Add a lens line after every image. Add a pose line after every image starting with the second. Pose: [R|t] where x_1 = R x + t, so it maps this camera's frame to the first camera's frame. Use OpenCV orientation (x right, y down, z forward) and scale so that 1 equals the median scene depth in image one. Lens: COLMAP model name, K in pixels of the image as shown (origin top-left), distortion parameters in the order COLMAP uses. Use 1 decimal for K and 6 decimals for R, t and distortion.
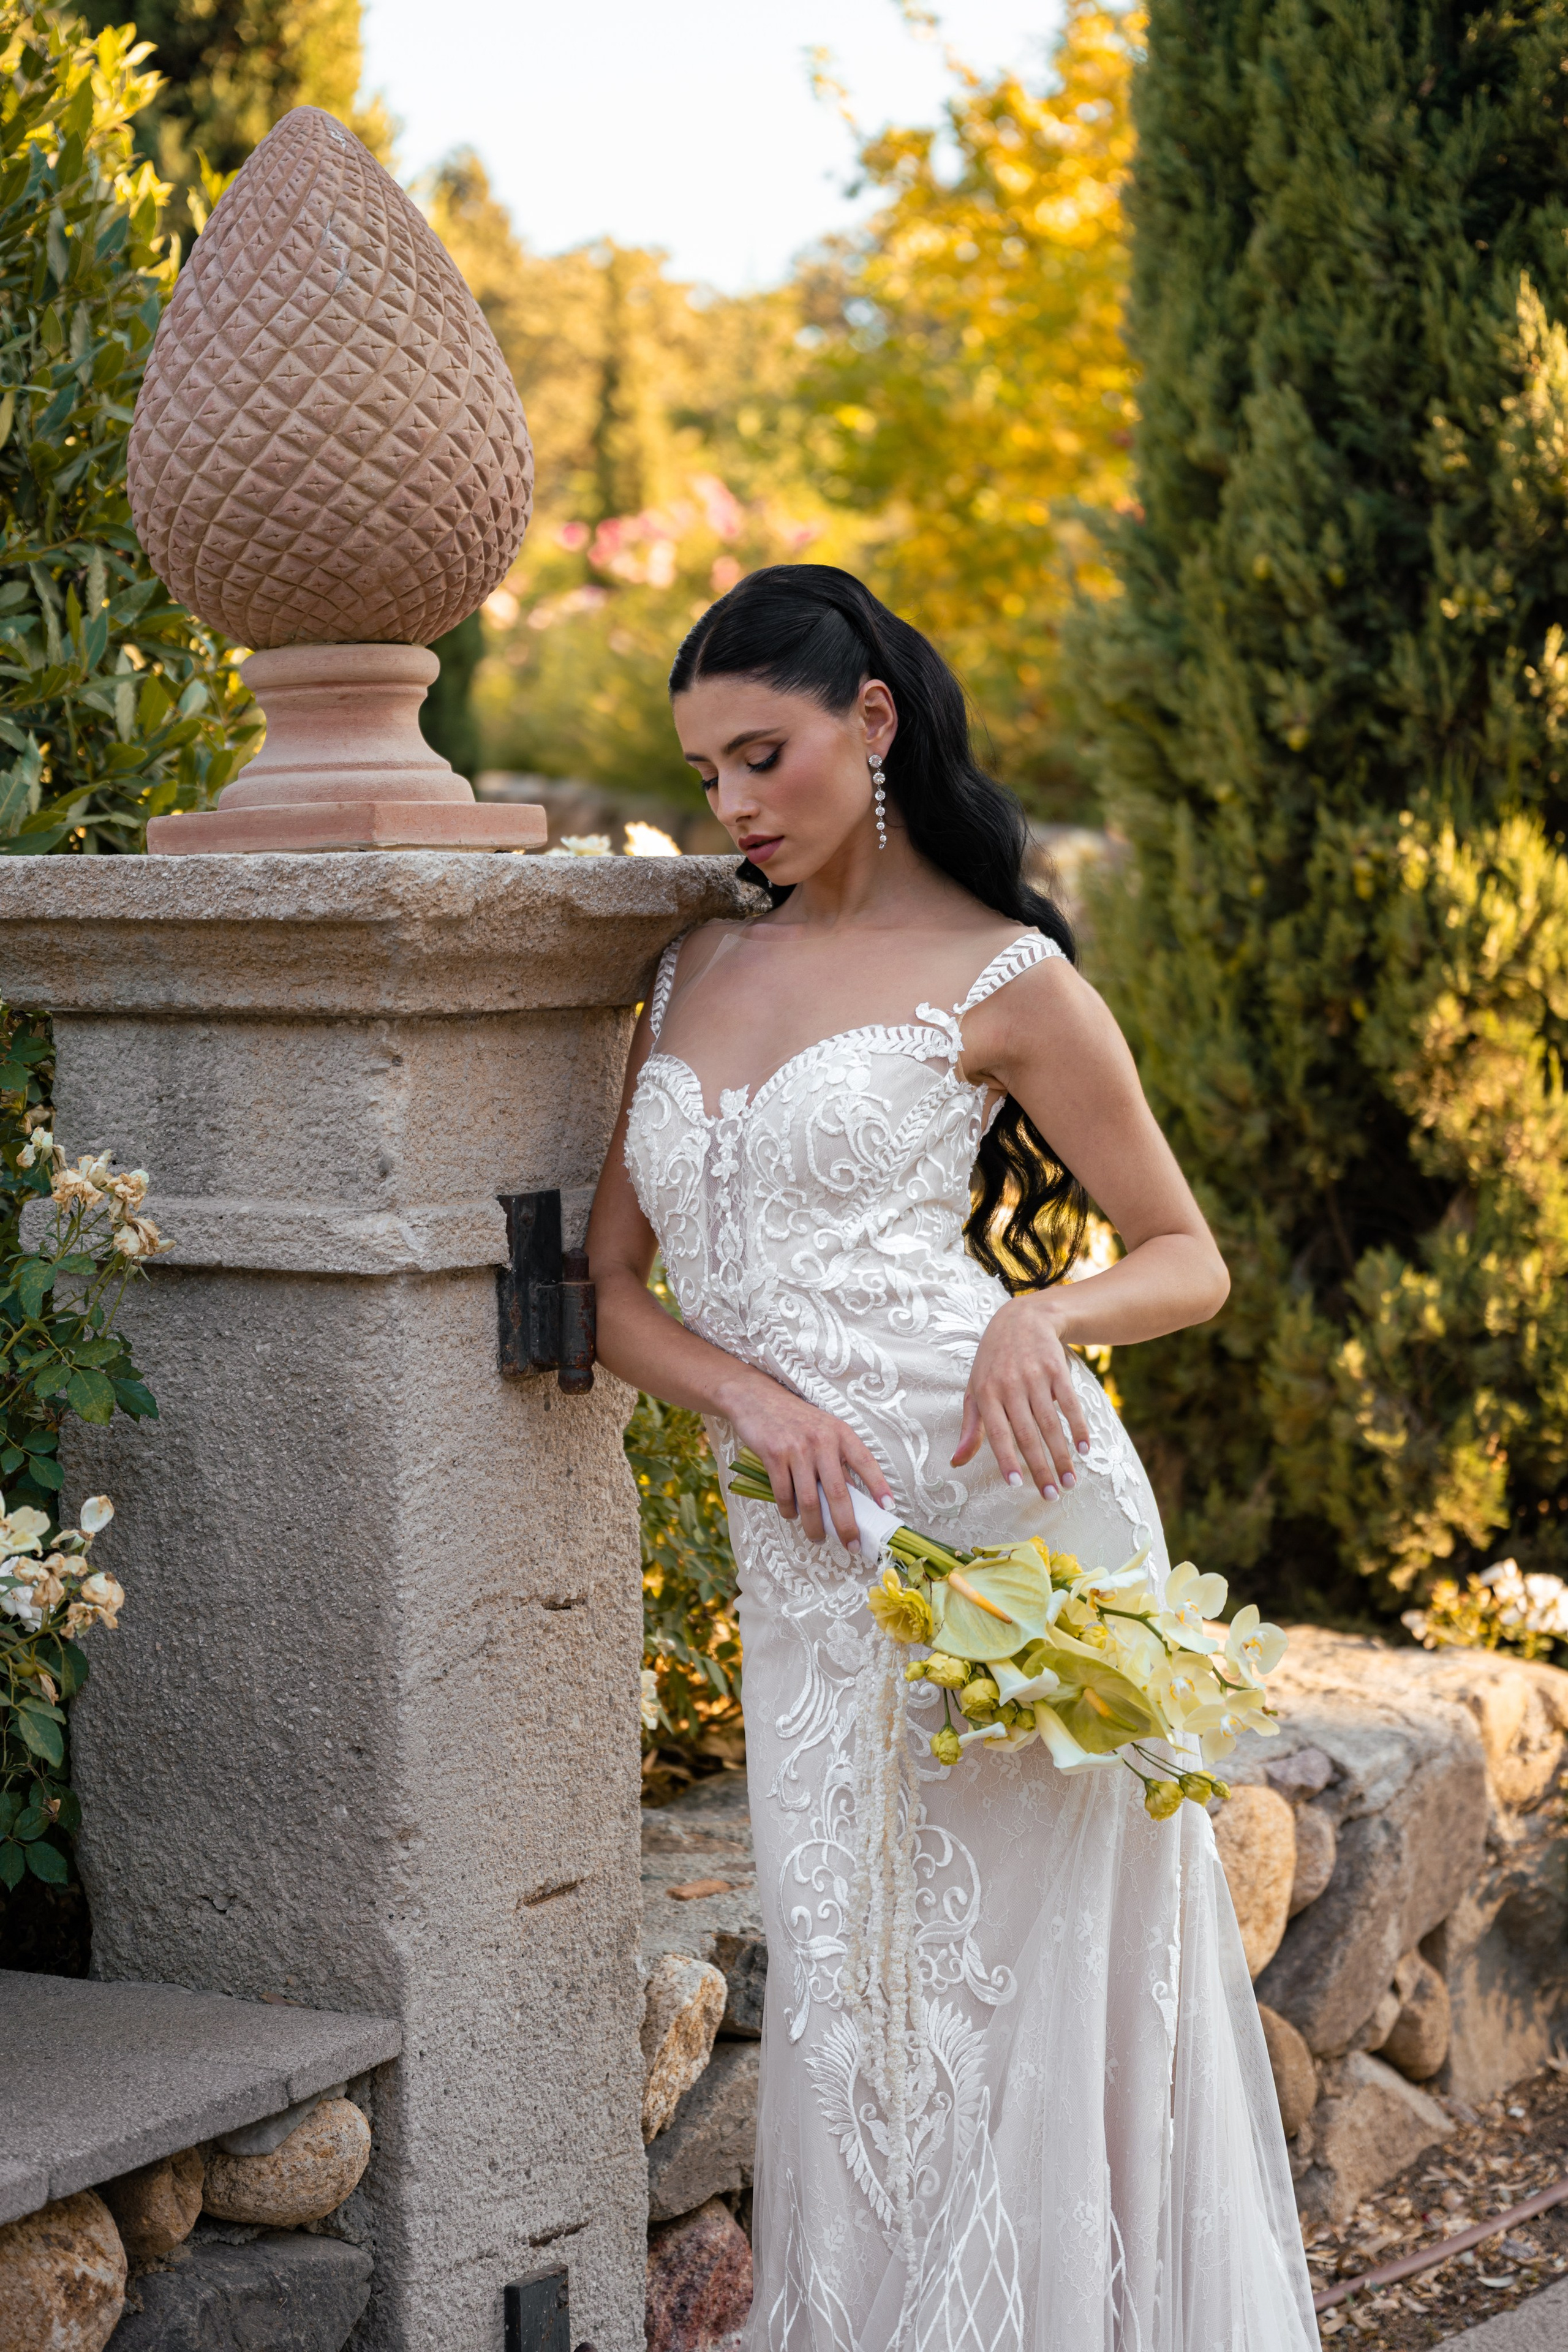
lens RADIAL K [[4694.8, 0, 794.8], [0, 4694.8, 1189.9], [0, 0, 1]] dist [0.062893, 0.000000]
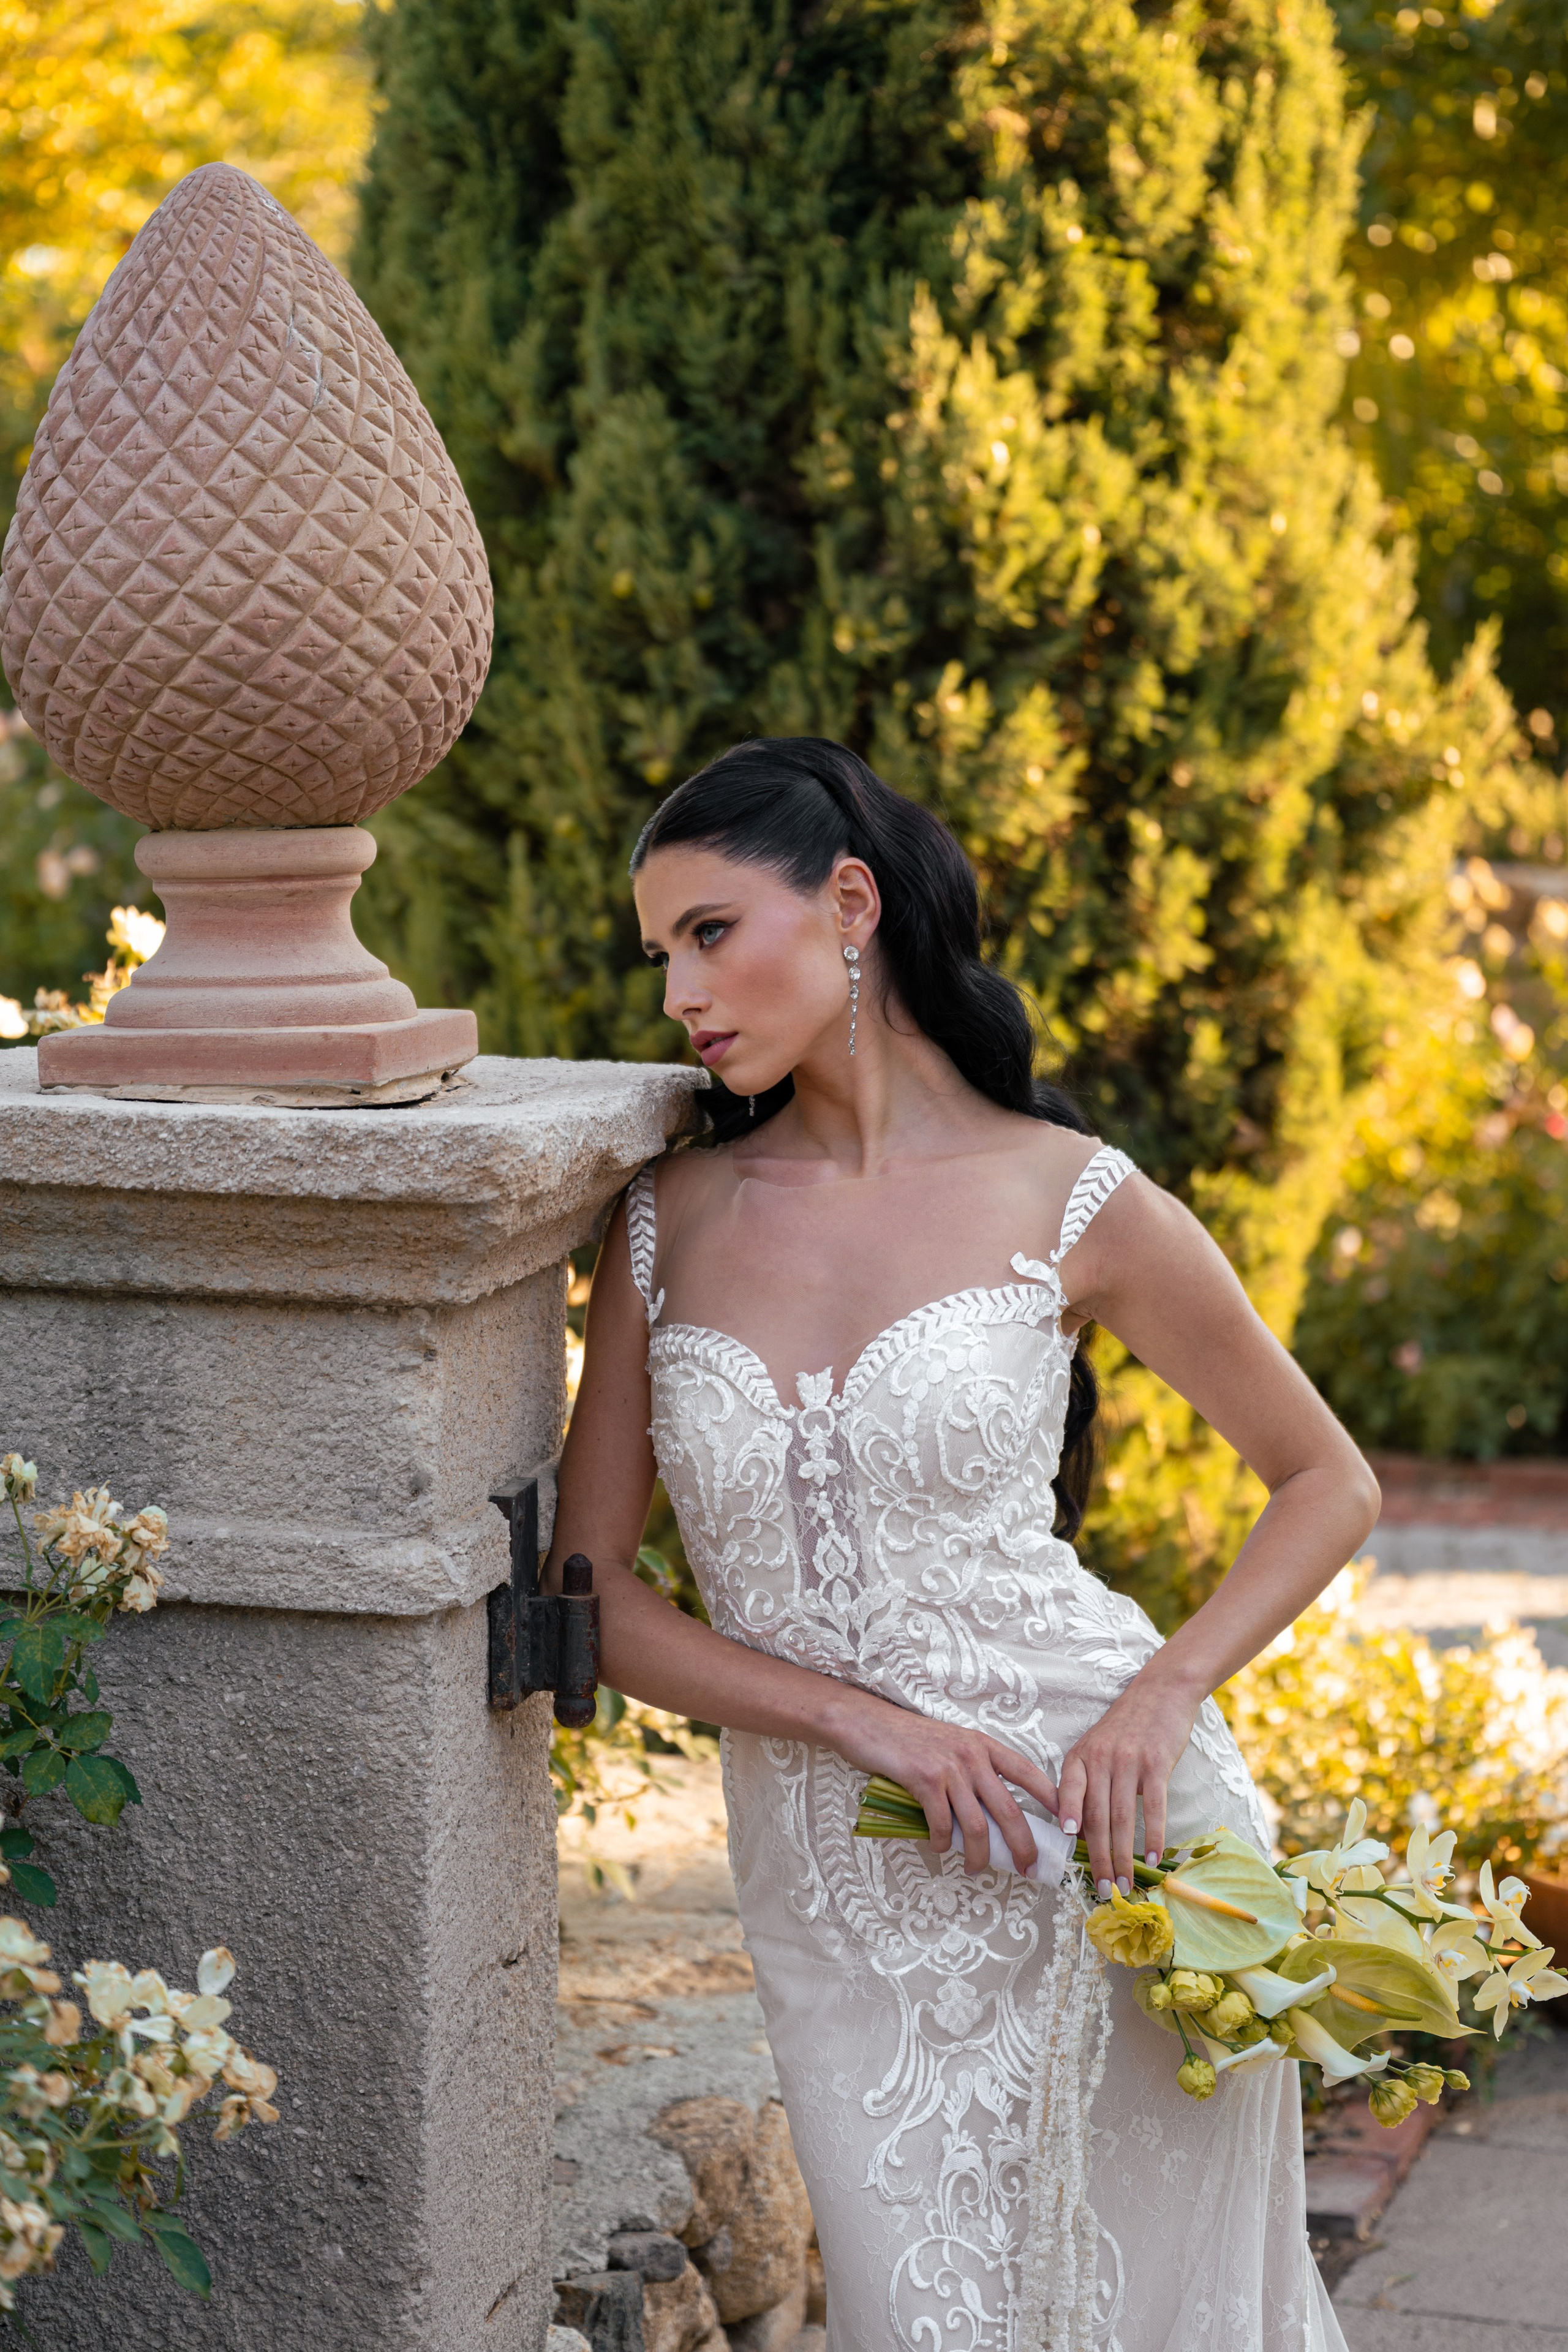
lens RADIAL K [[4694.8, 0, 676.7], [0, 4694.8, 1154.7], [0, 0, 1]] dist [0.062893, 0.000000]
pose [[0.948654, -0.016010, 0.315911, -0.295899], [0.004066, 0.999253, 0.038430, -0.091602], [-0.316290, -0.035173, 0.948010, 0.200466]]
